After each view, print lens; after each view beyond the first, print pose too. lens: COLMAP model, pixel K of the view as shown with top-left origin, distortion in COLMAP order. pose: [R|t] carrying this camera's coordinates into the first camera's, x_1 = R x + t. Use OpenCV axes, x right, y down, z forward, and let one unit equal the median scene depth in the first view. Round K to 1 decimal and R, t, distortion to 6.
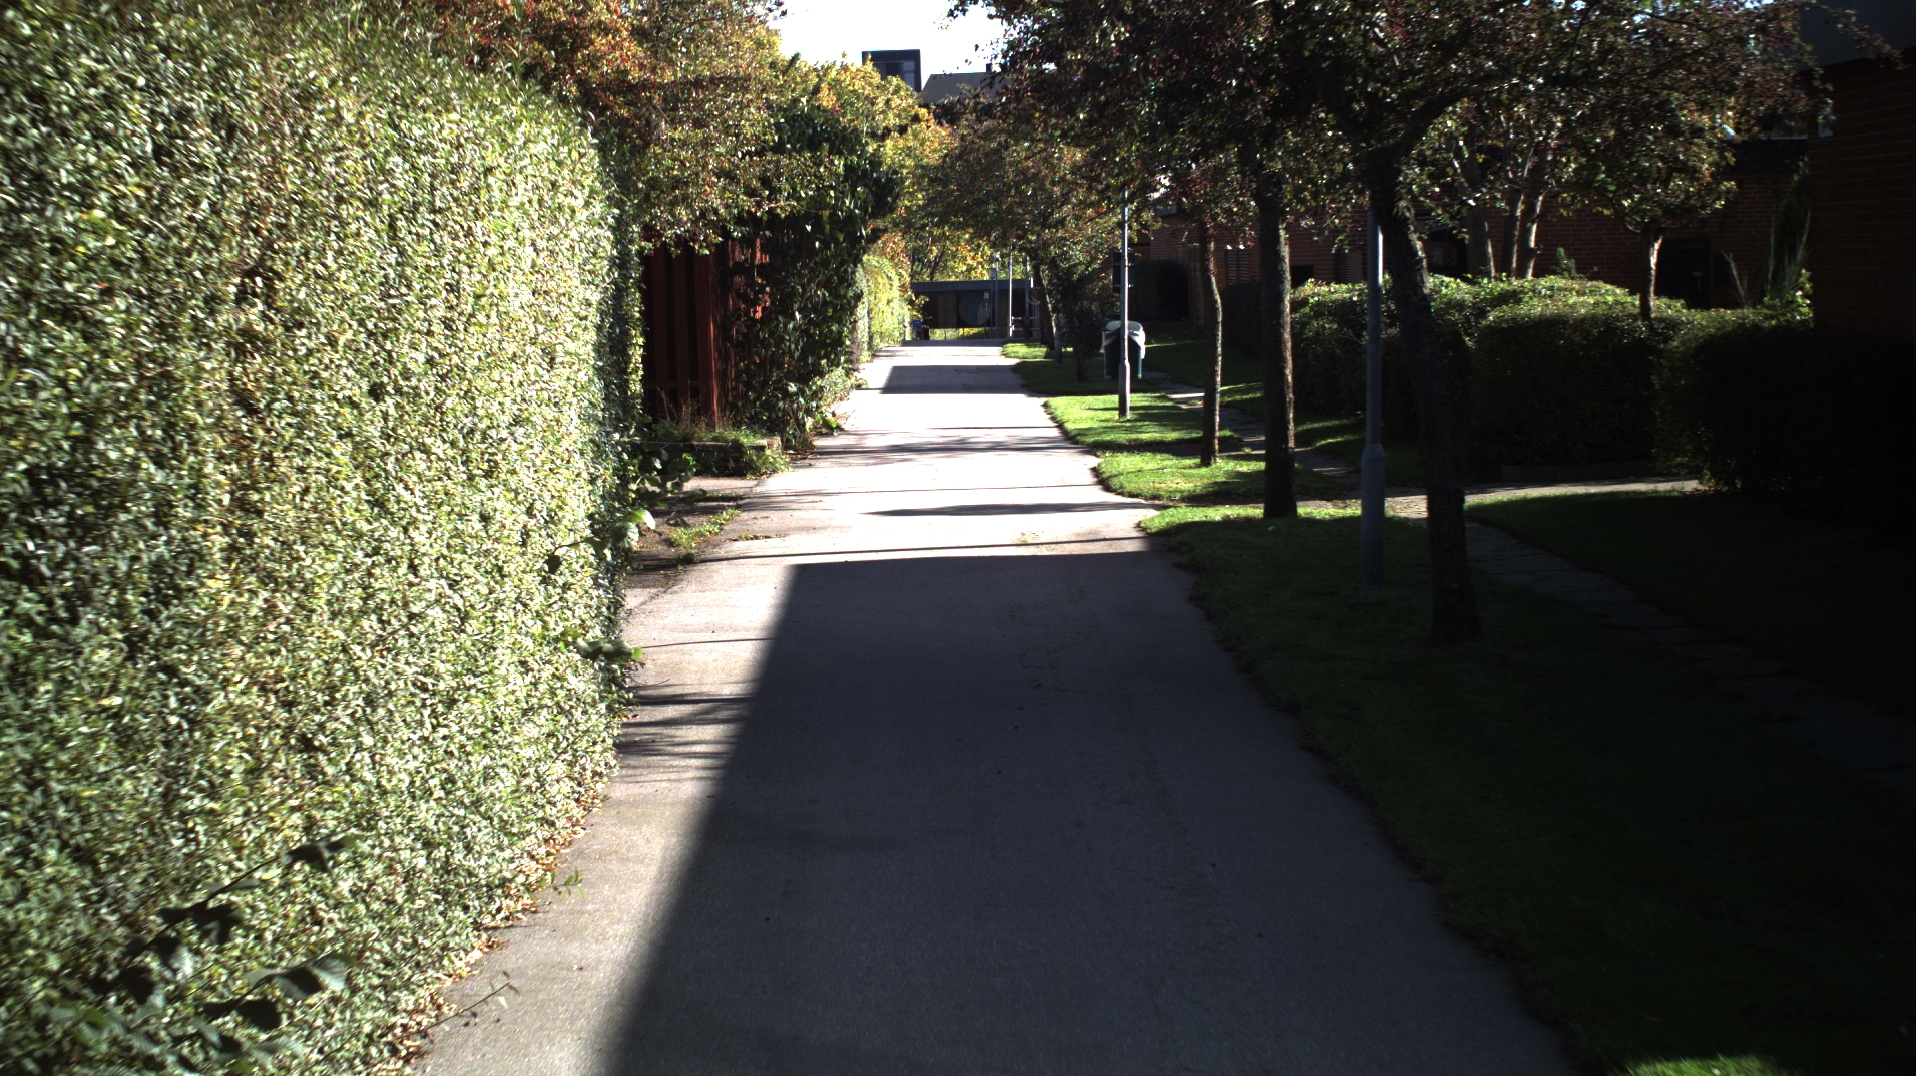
lens RADIAL K [[3461.9, 0, 959.1], [0, 3461.9, 544.4], [0, 0, 1]] dist [-0.266752, 0.000000]
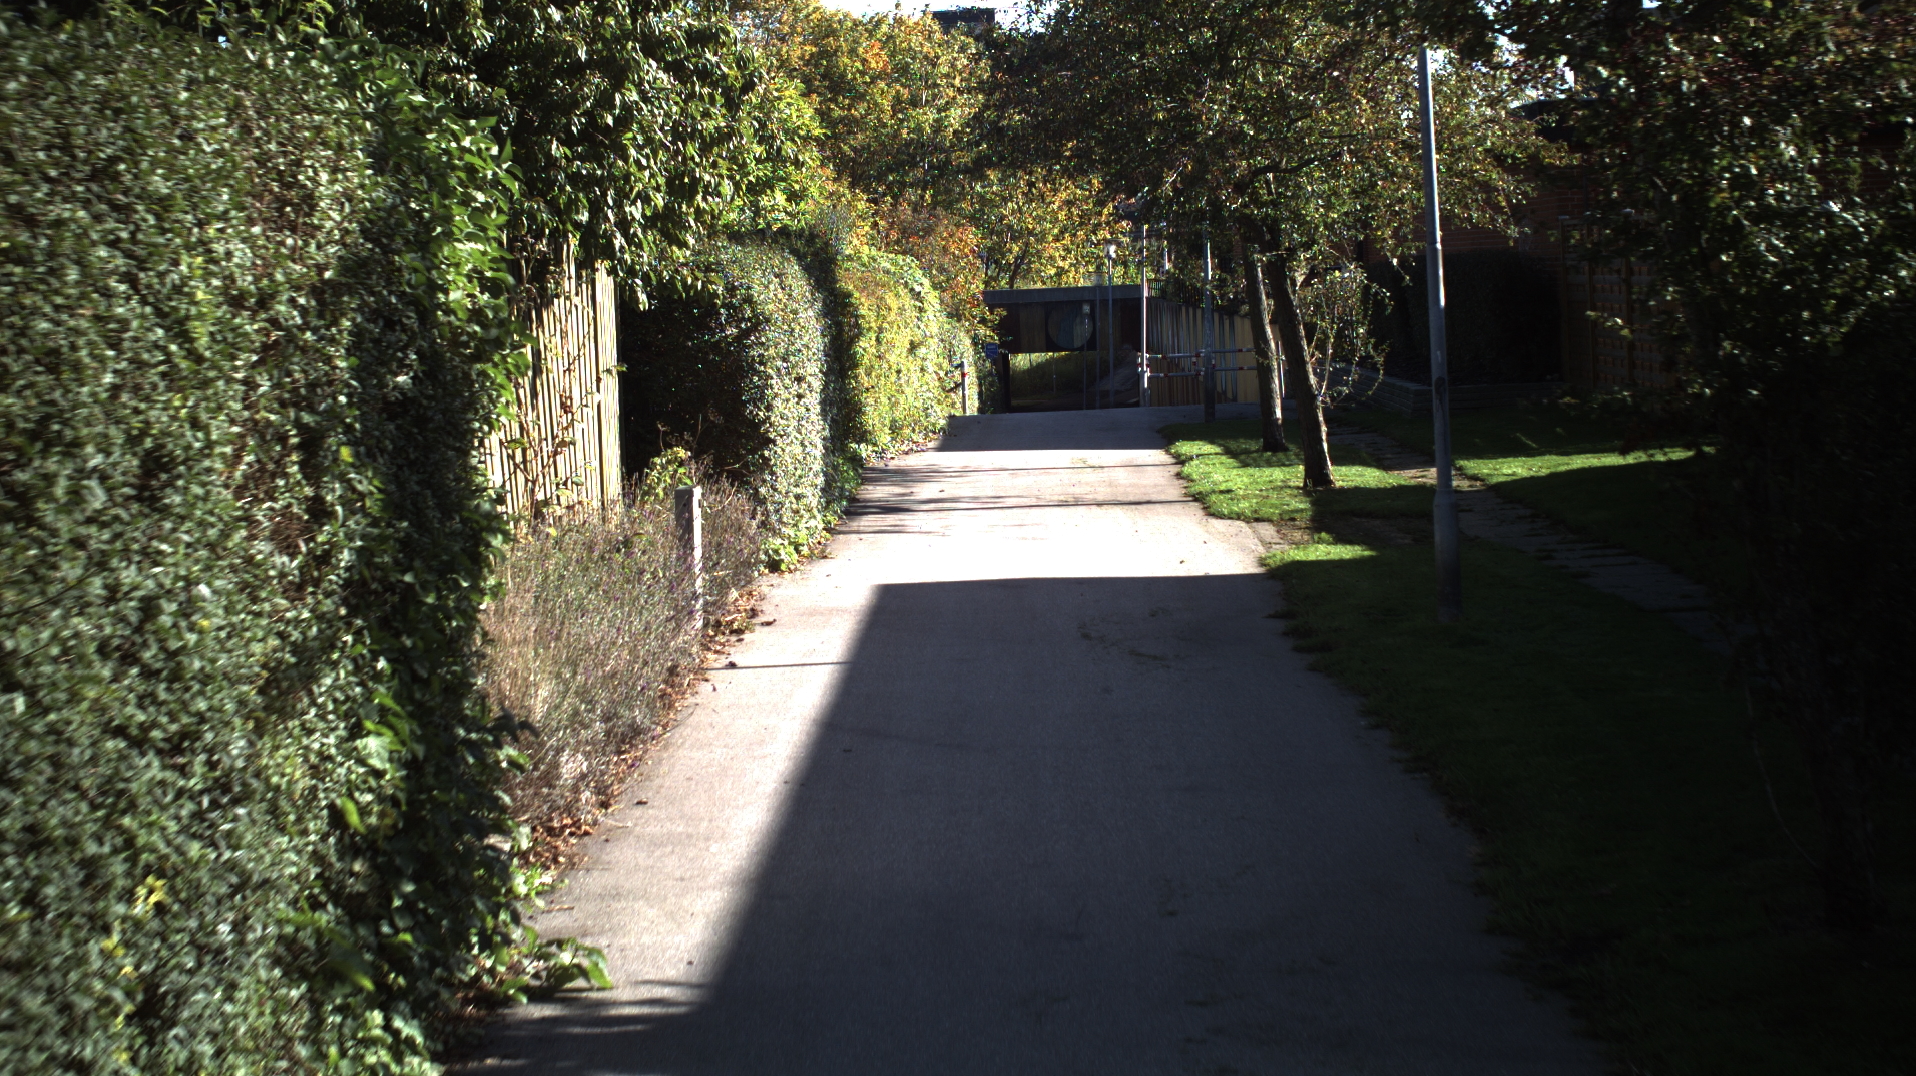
lens RADIAL K [[3461.9, 0, 959.5], [0, 3461.9, 541.1], [0, 0, 1]] dist [-0.266752, 0.000000]
pose [[0.999619, -0.012681, -0.024506, -0.006052], [0.012630, 0.999918, -0.002200, -0.083259], [0.024532, 0.001889, 0.999697, 1.036825]]
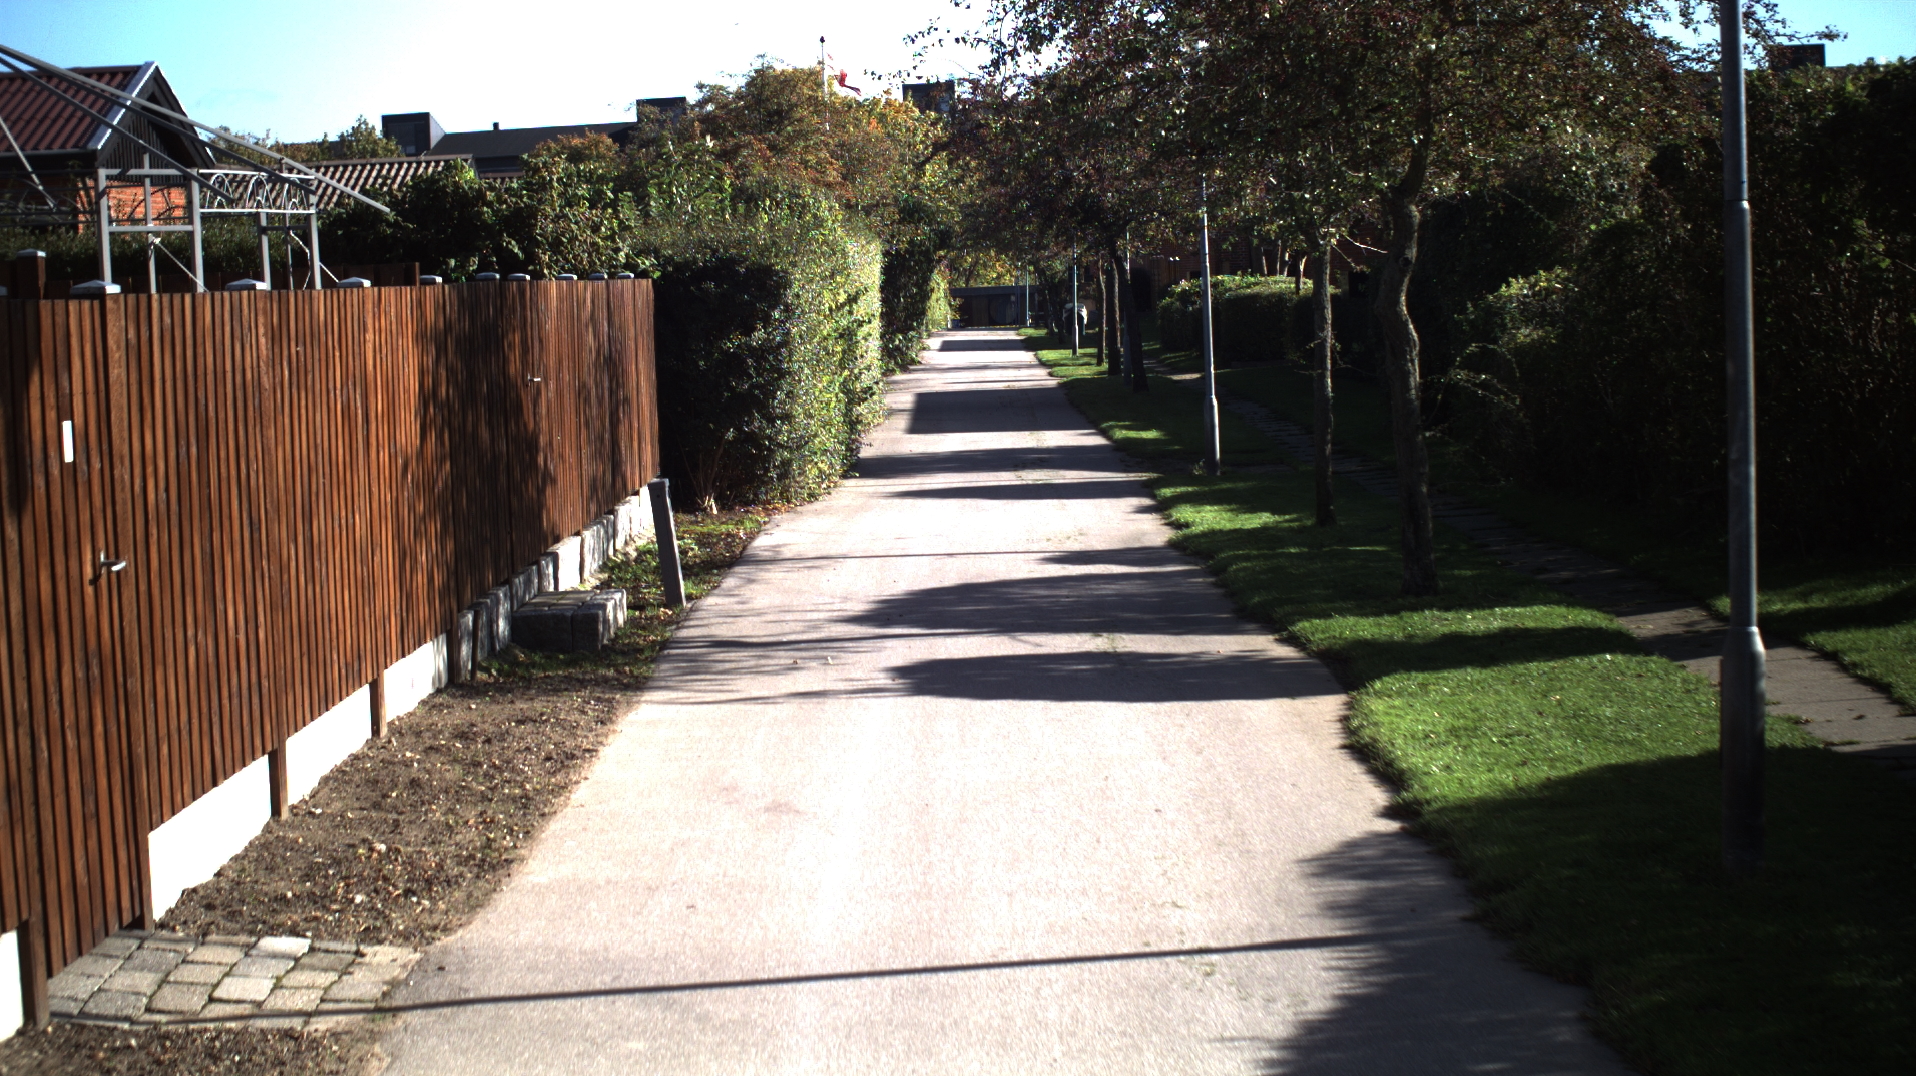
lens RADIAL K [[3461.9, 0, 949.9], [0, 3461.9, 540.9], [0, 0, 1]] dist [-0.266752, 0.000000]
pose [[0.999847, -0.011276, -0.013394, 0.004892], [0.011232, 0.999931, -0.003409, 0.062576], [0.013431, 0.003258, 0.999904, -0.778440]]
